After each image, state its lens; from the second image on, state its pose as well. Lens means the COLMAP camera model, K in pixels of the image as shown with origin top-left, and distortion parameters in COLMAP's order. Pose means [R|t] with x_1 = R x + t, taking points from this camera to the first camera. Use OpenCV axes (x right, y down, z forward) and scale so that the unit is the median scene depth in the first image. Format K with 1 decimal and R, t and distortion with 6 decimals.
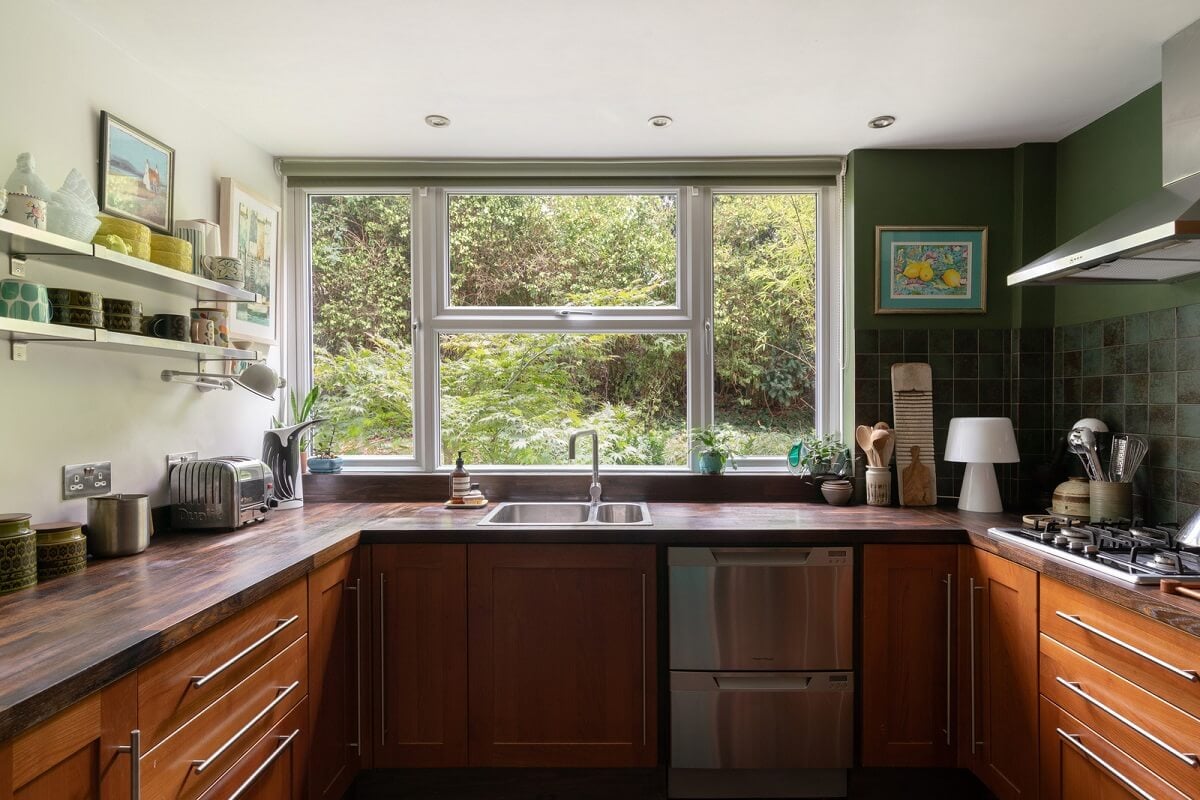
lens RADIAL K [[624.7, 0, 604.6], [0, 624.7, 402.2], [0, 0, 1]] dist [0.006448, 0.000507]
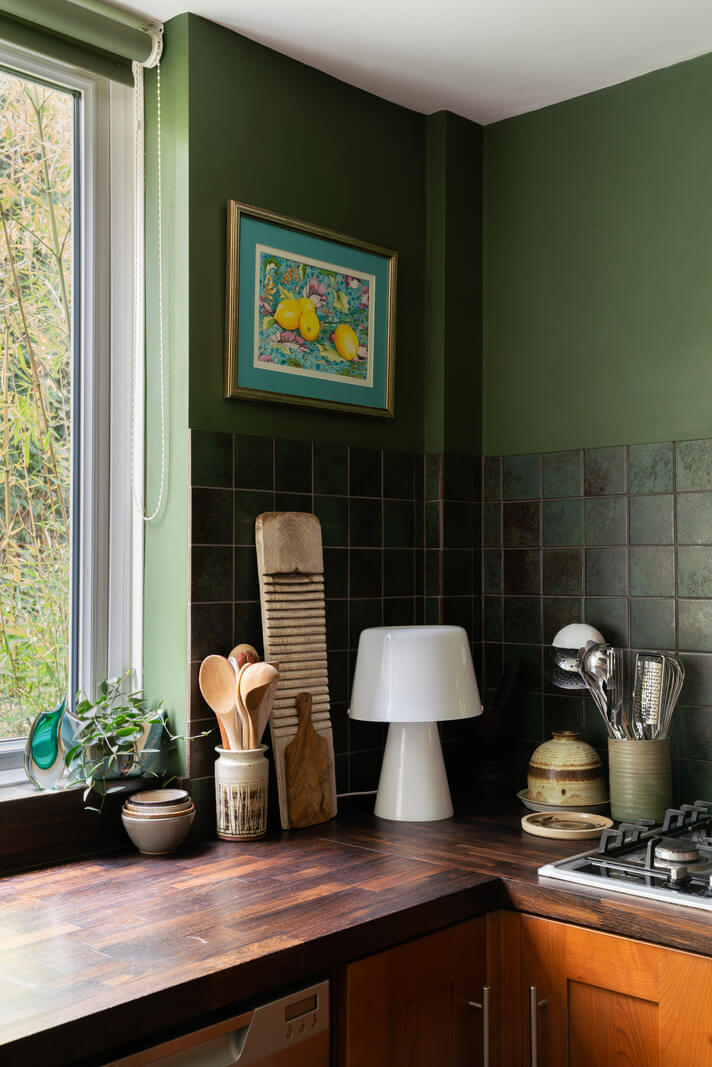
lens RADIAL K [[1167.5, 0, 356.8], [0, 1167.5, 523.7], [0, 0, 1]] dist [0.018965, 0.000000]
pose [[0.661696, 0.024949, 0.749357, -0.122732], [0.003601, 0.999329, -0.036452, -0.023053], [-0.749764, 0.026818, 0.661162, 0.399077]]
